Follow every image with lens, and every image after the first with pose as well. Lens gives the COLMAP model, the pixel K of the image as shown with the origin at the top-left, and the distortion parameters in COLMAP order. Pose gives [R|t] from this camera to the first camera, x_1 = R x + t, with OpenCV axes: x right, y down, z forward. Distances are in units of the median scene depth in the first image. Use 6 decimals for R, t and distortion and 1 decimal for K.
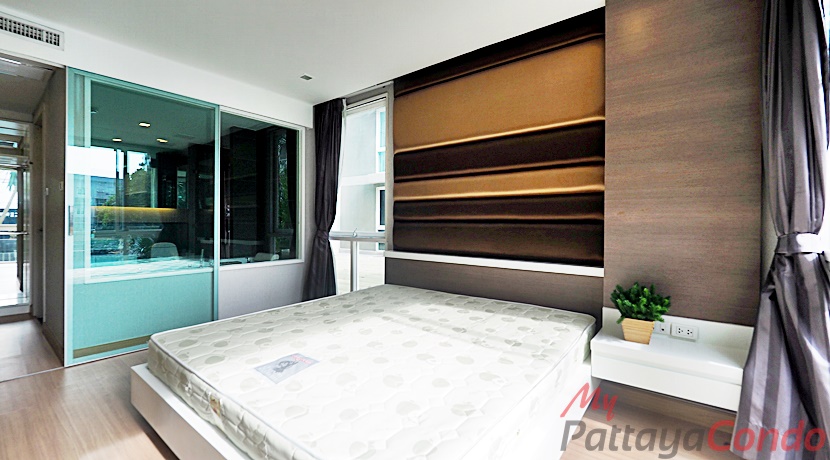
lens RADIAL K [[350.3, 0, 401.8], [0, 350.3, 224.5], [0, 0, 1]] dist [0.000653, -0.000029]
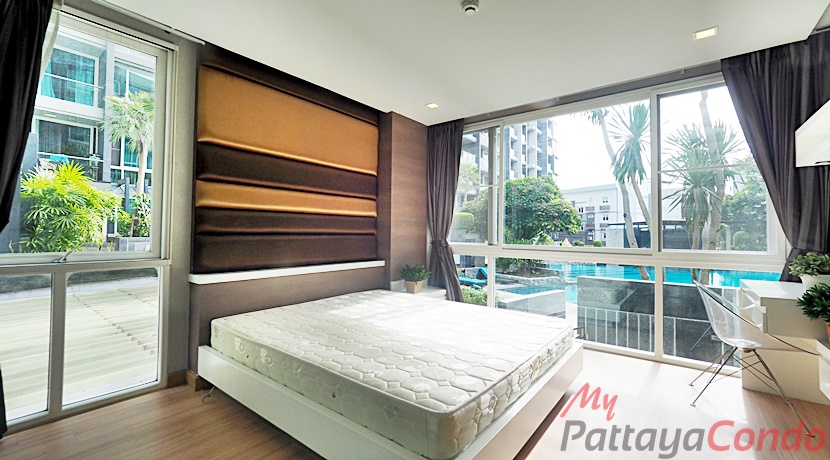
lens RADIAL K [[350.3, 0, 401.8], [0, 350.3, 224.5], [0, 0, 1]] dist [0.000653, -0.000029]
pose [[-0.004290, 0.023498, 0.999715, -0.872222], [0.006253, 0.999705, -0.023471, -0.010560], [-0.999971, 0.006151, -0.004436, 0.685150]]
